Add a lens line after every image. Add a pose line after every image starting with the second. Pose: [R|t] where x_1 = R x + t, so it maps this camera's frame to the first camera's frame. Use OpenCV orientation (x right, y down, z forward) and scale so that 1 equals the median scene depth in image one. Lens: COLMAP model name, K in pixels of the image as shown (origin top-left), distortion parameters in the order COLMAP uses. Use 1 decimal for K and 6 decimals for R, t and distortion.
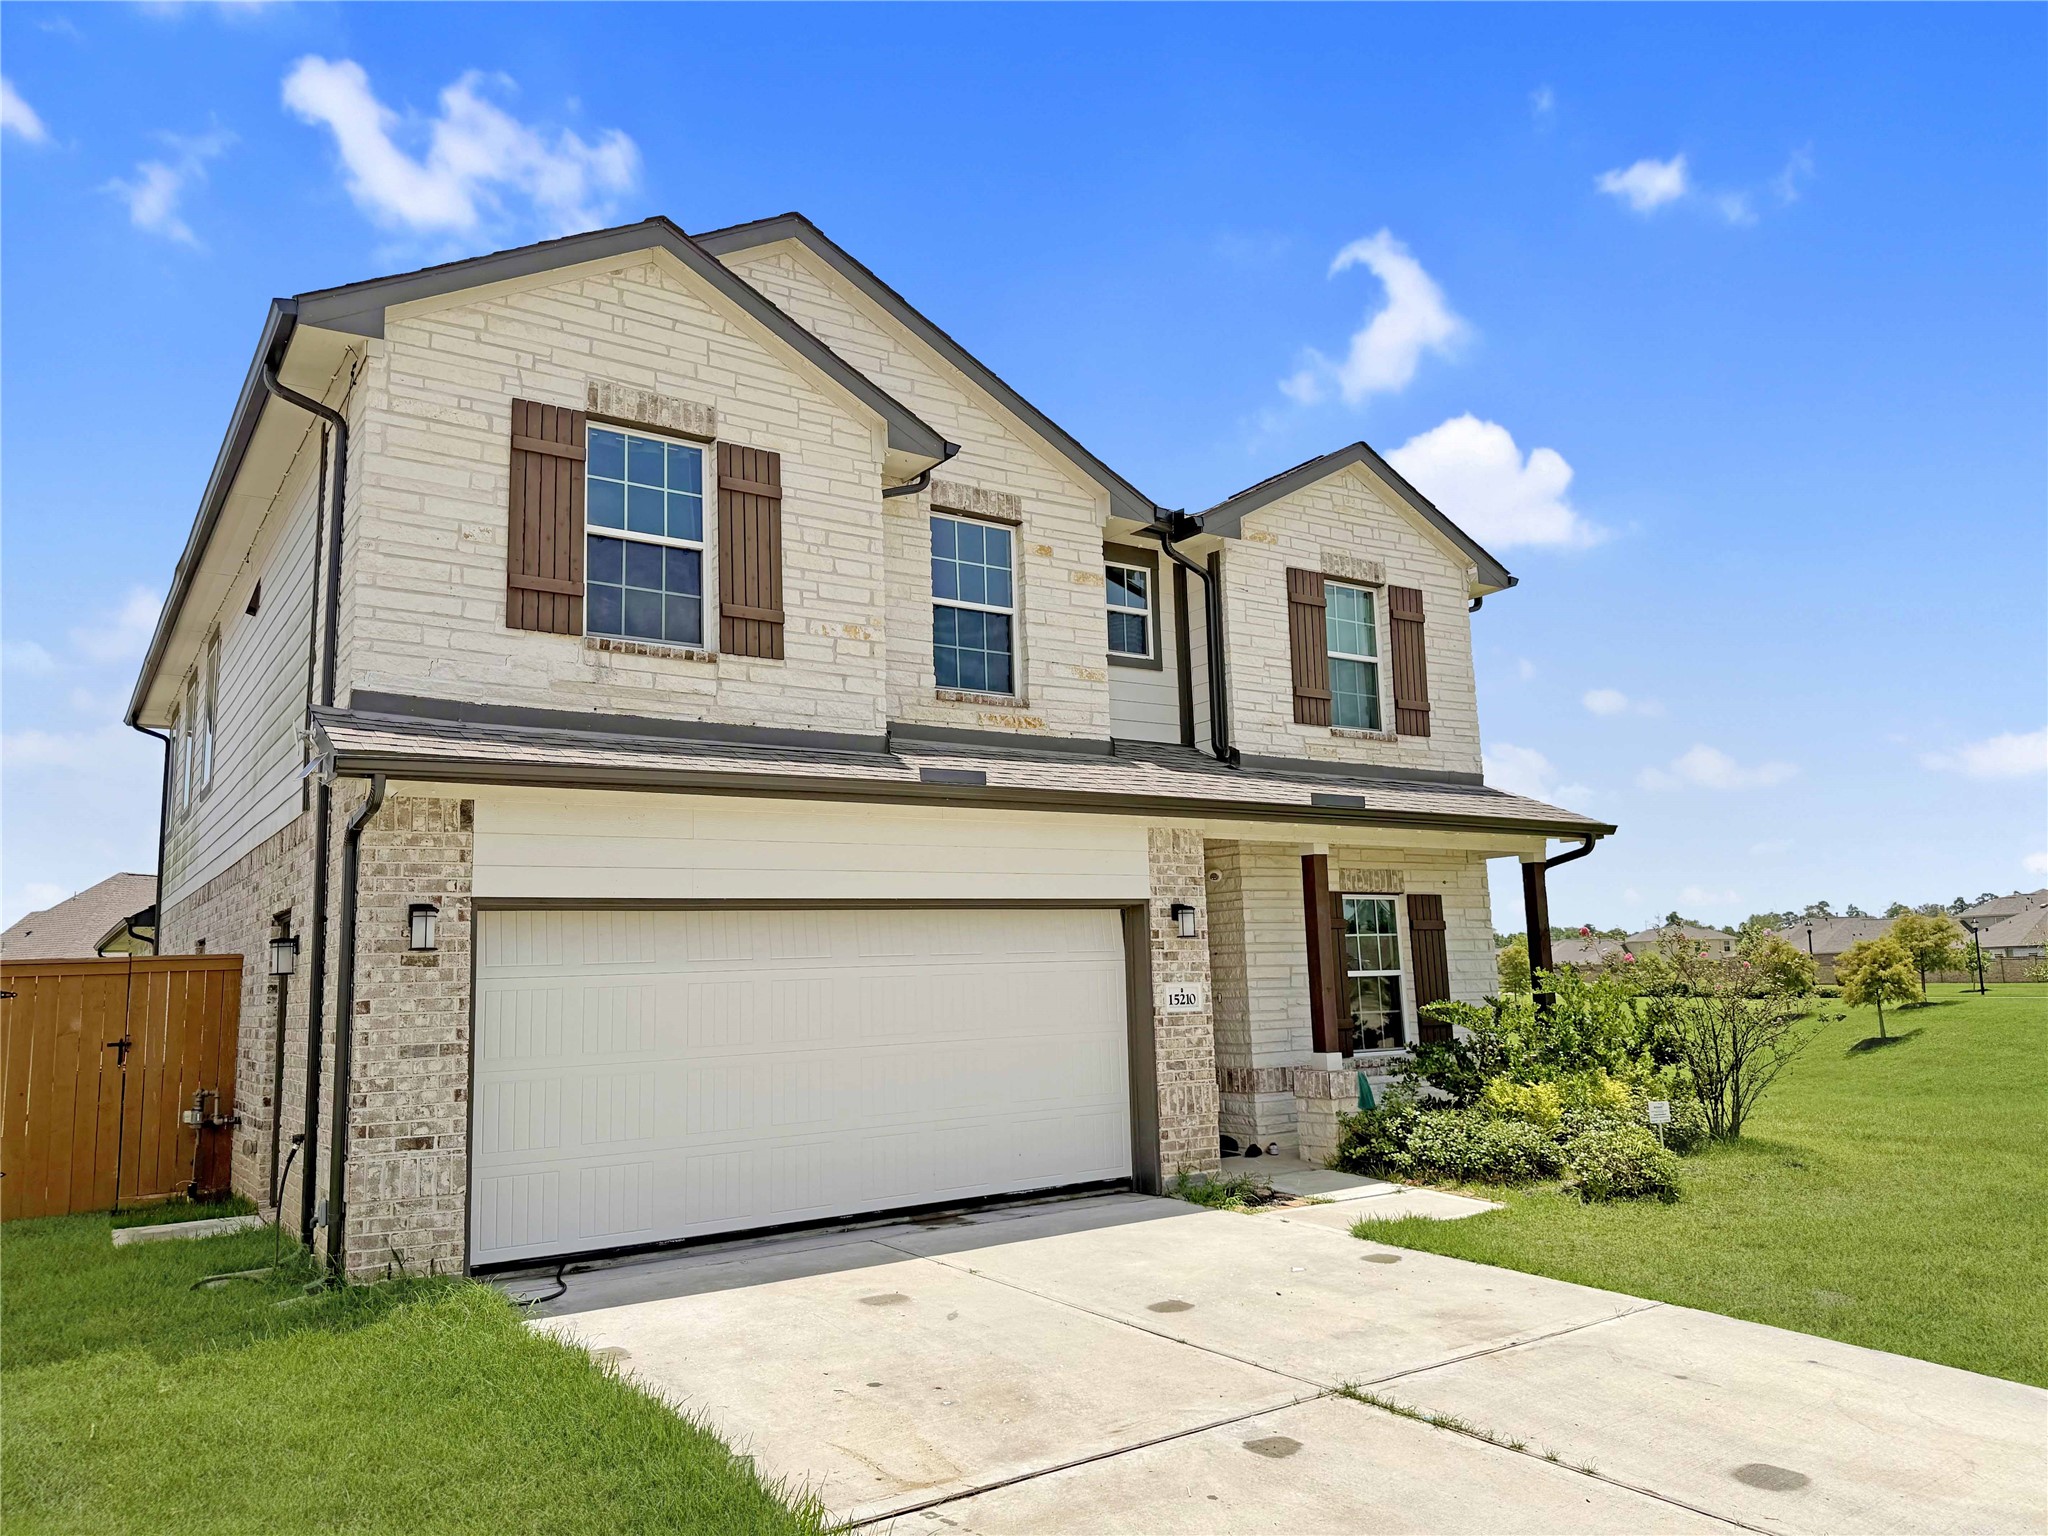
lens RADIAL K [[1424.8, 0, 1027.2], [0, 1424.8, 769.2], [0, 0, 1]] dist [0.044014, -0.043861]
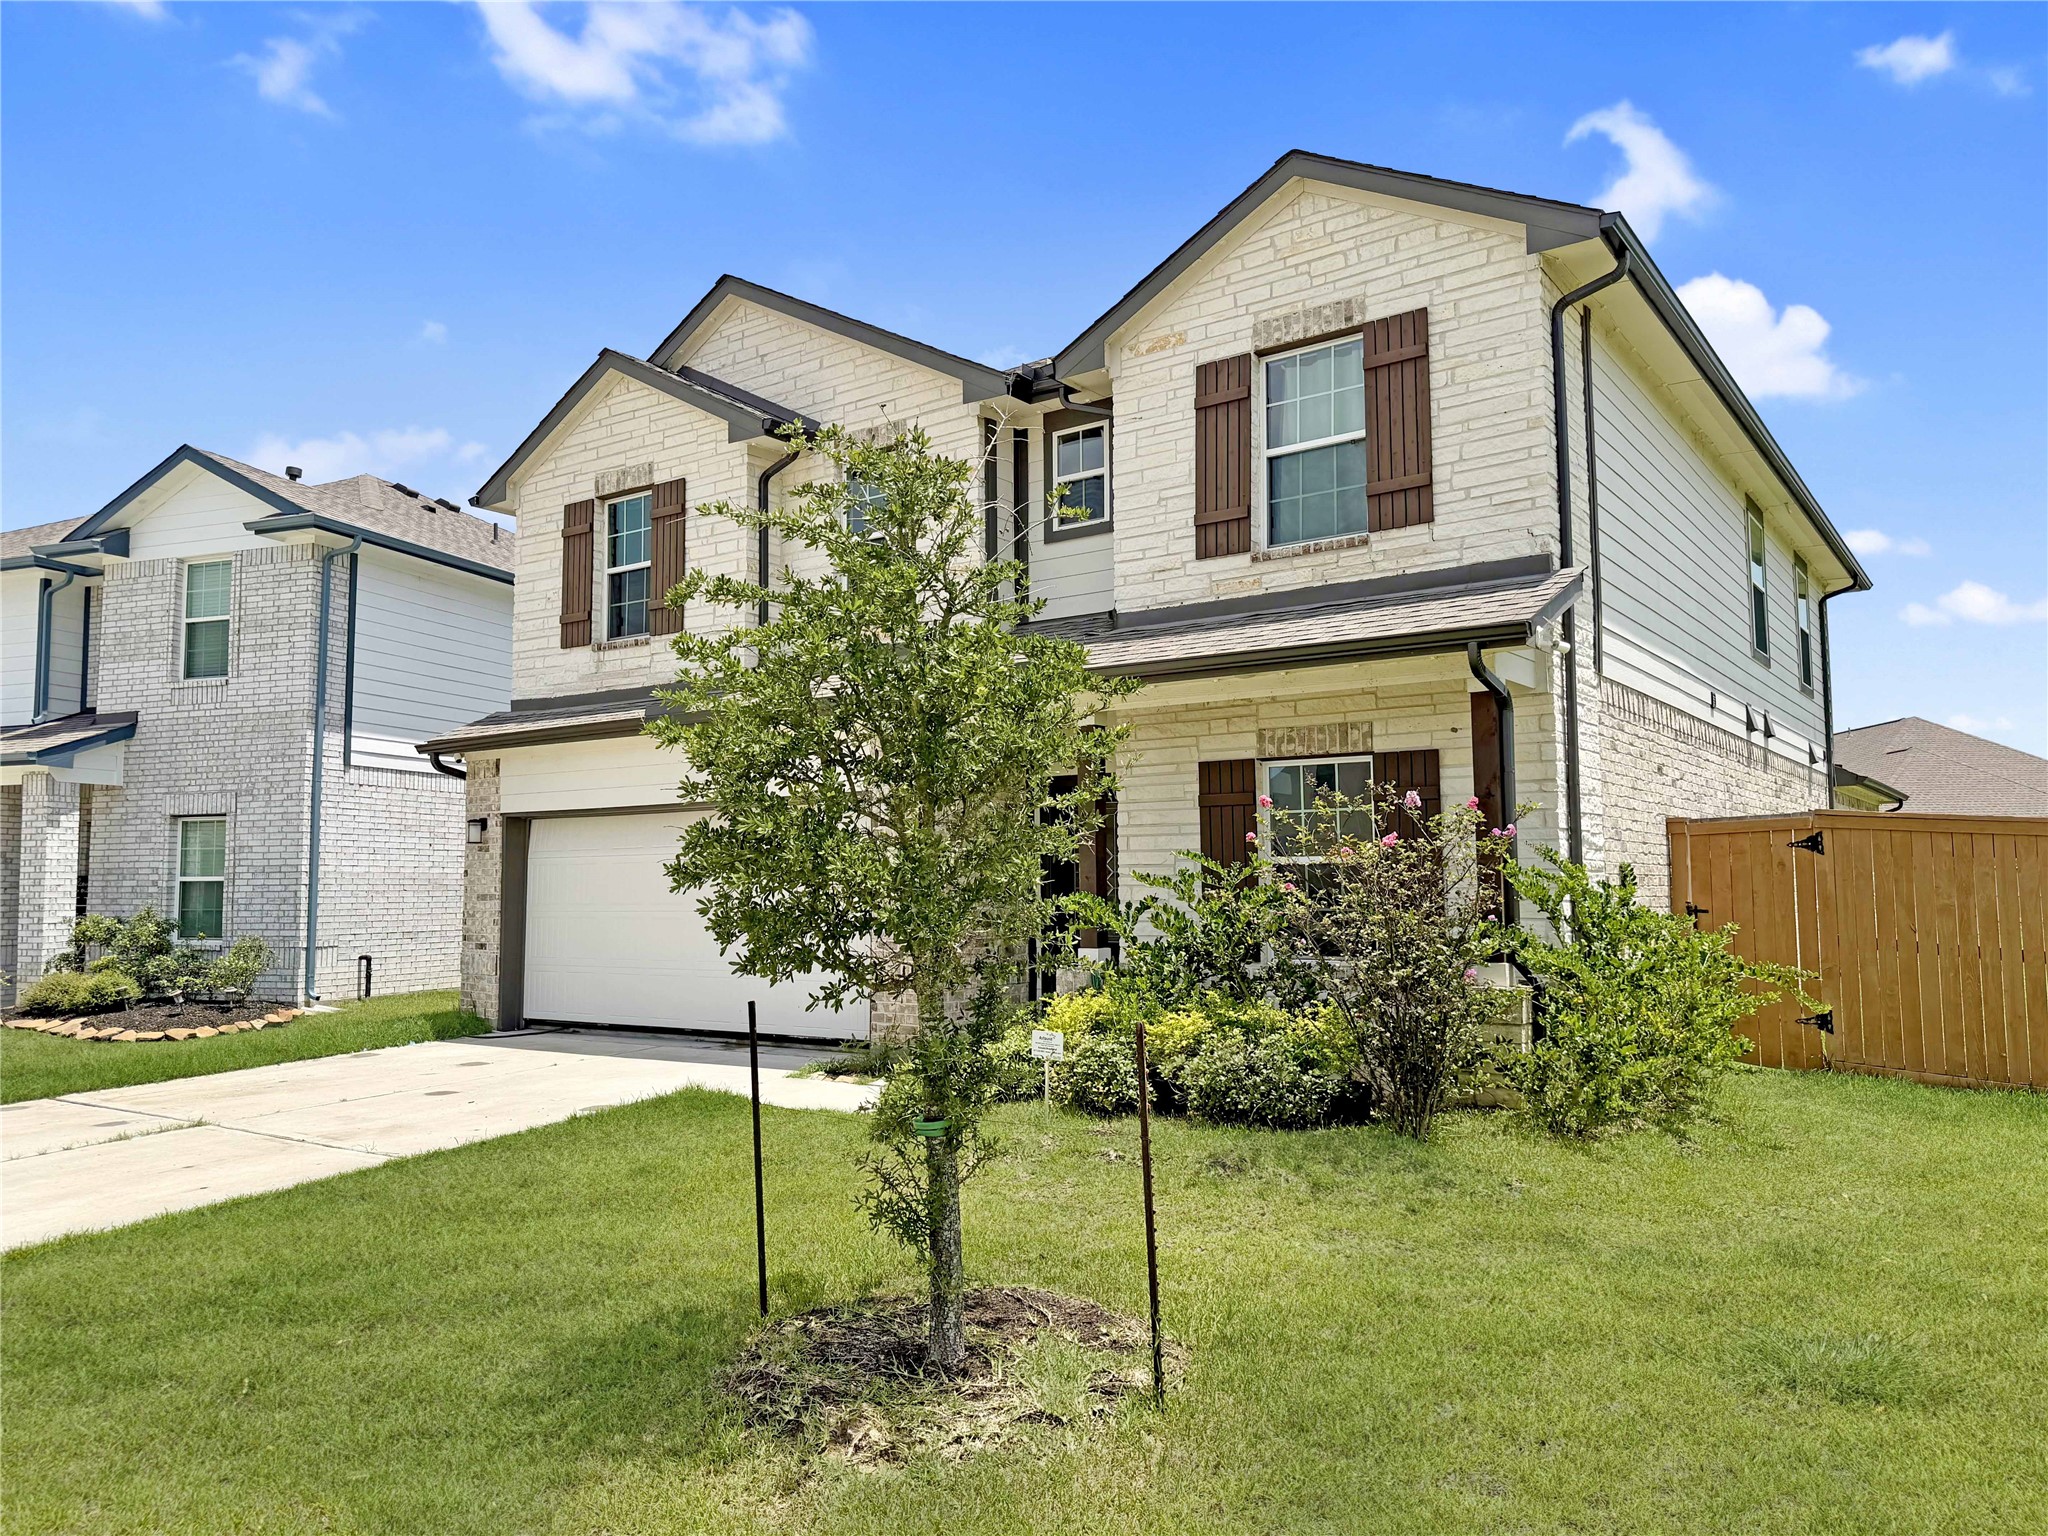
lens RADIAL K [[1424.8, 0, 1038.7], [0, 1424.8, 782.1], [0, 0, 1]] dist [0.044014, -0.043861]
pose [[0.349923, -0.040702, -0.935894, 1.086388], [0.131672, 0.991274, 0.006120, 0.092106], [0.927478, -0.125373, 0.352229, 0.718236]]
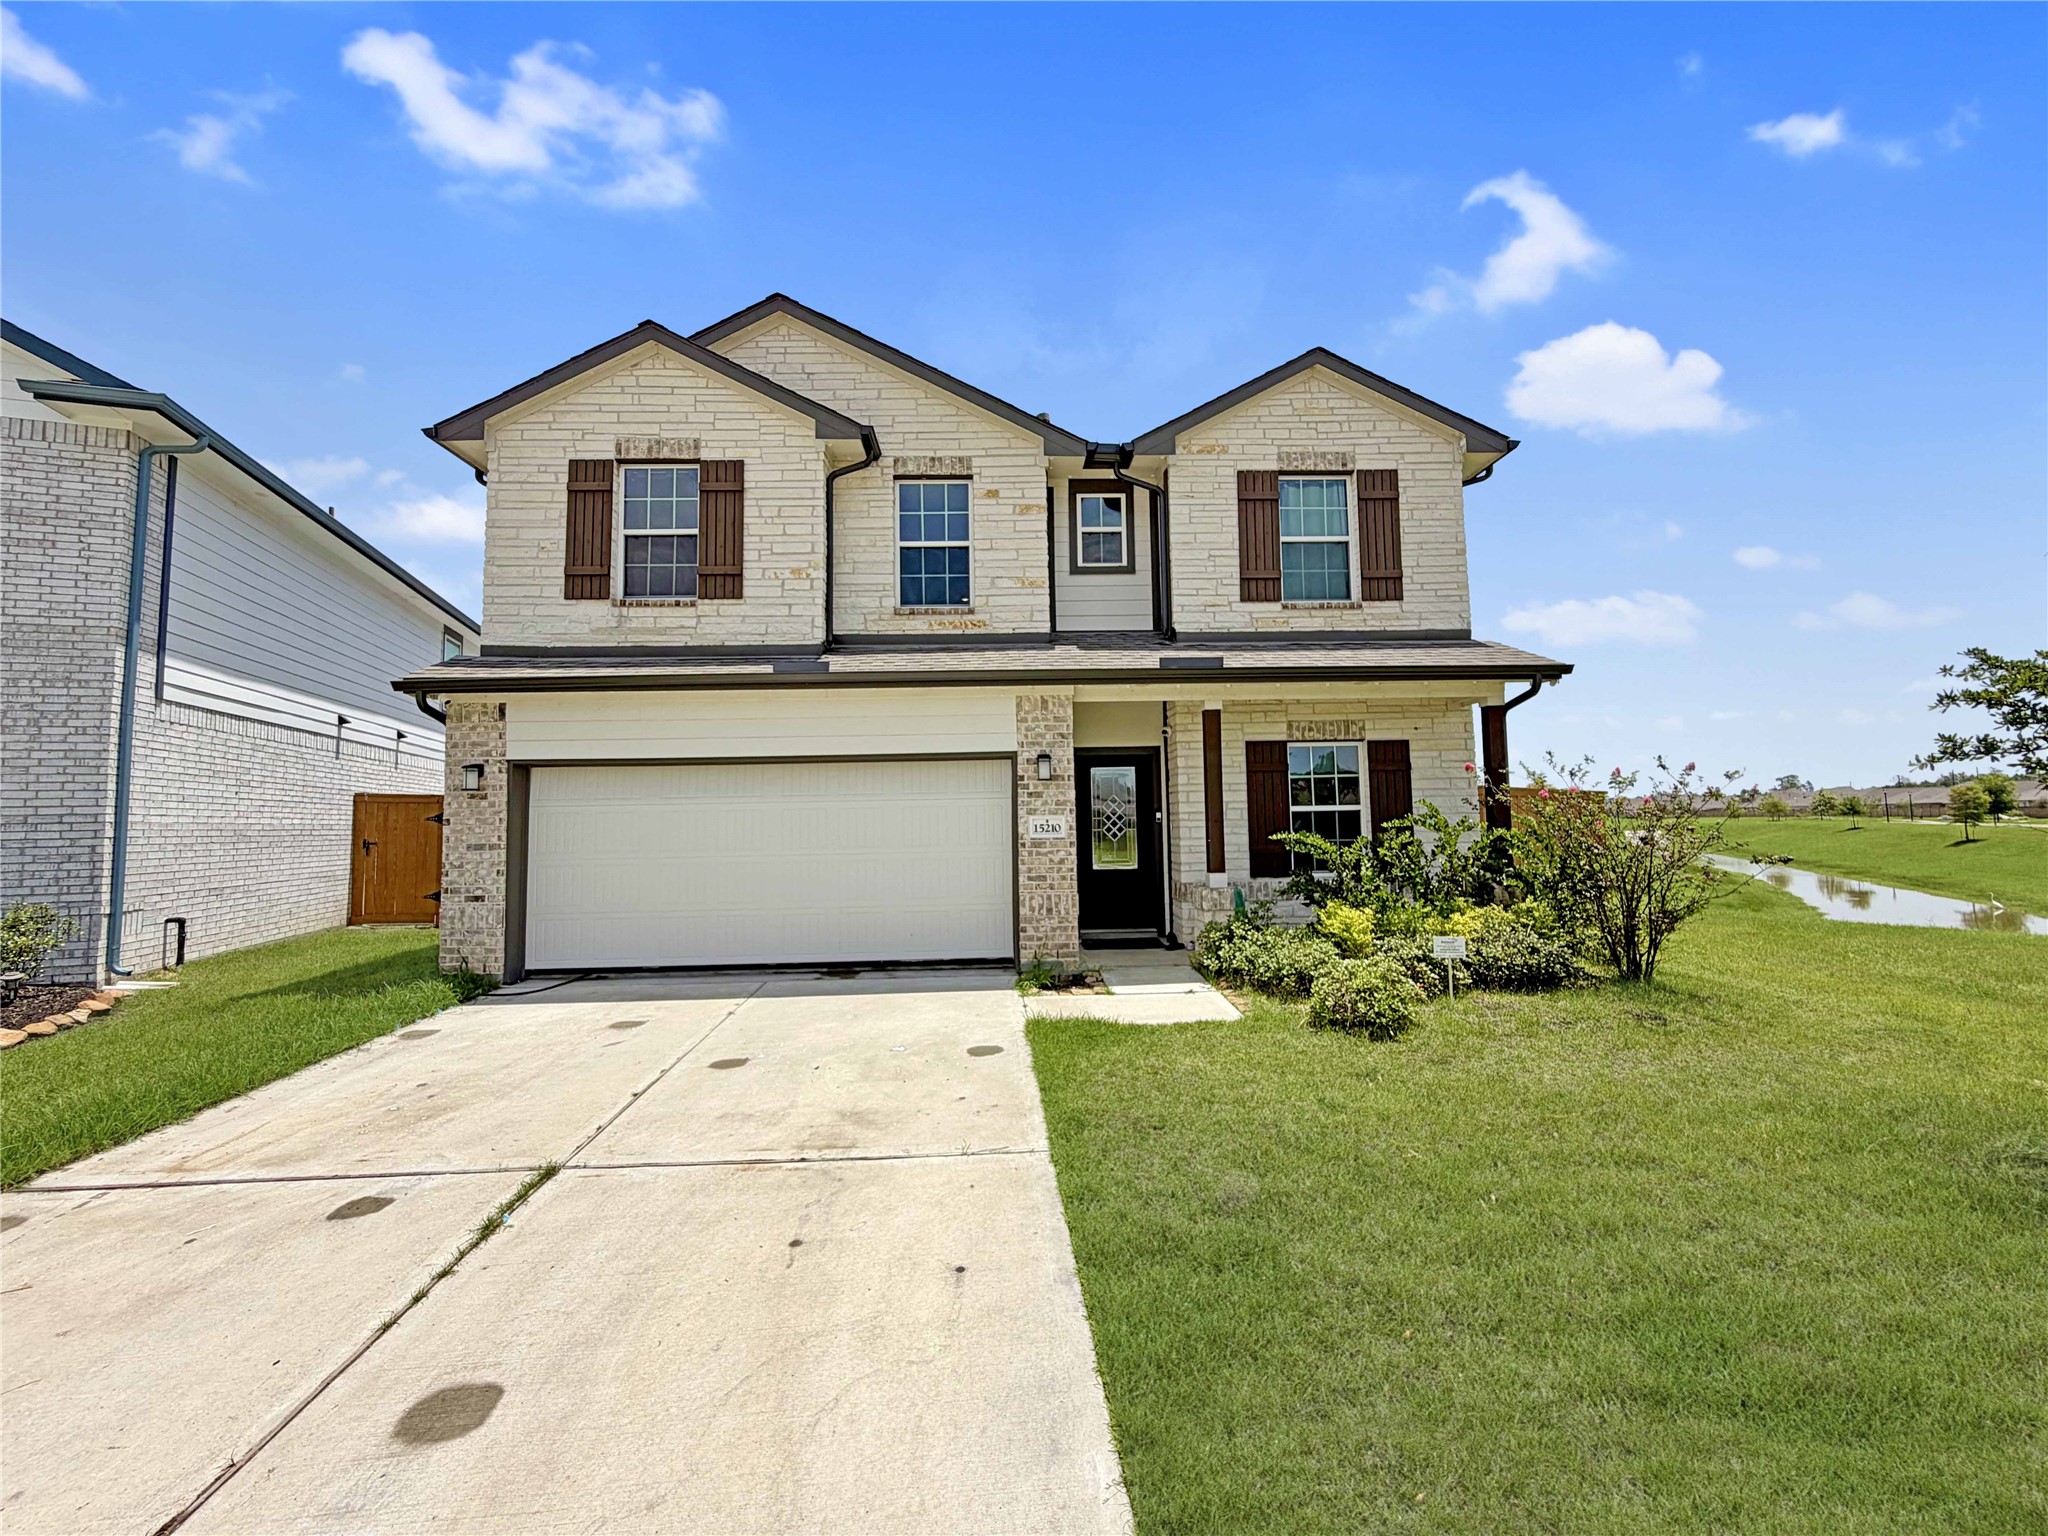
lens RADIAL K [[829.8, 0, 1027.7], [0, 829.8, 762.5], [0, 0, 1]] dist [-0.003051, 0.001229]
pose [[0.843874, -0.020568, -0.536148, 0.481726], [0.069853, 0.994972, 0.071776, 0.046770], [0.531975, -0.098022, 0.841067, 0.358284]]
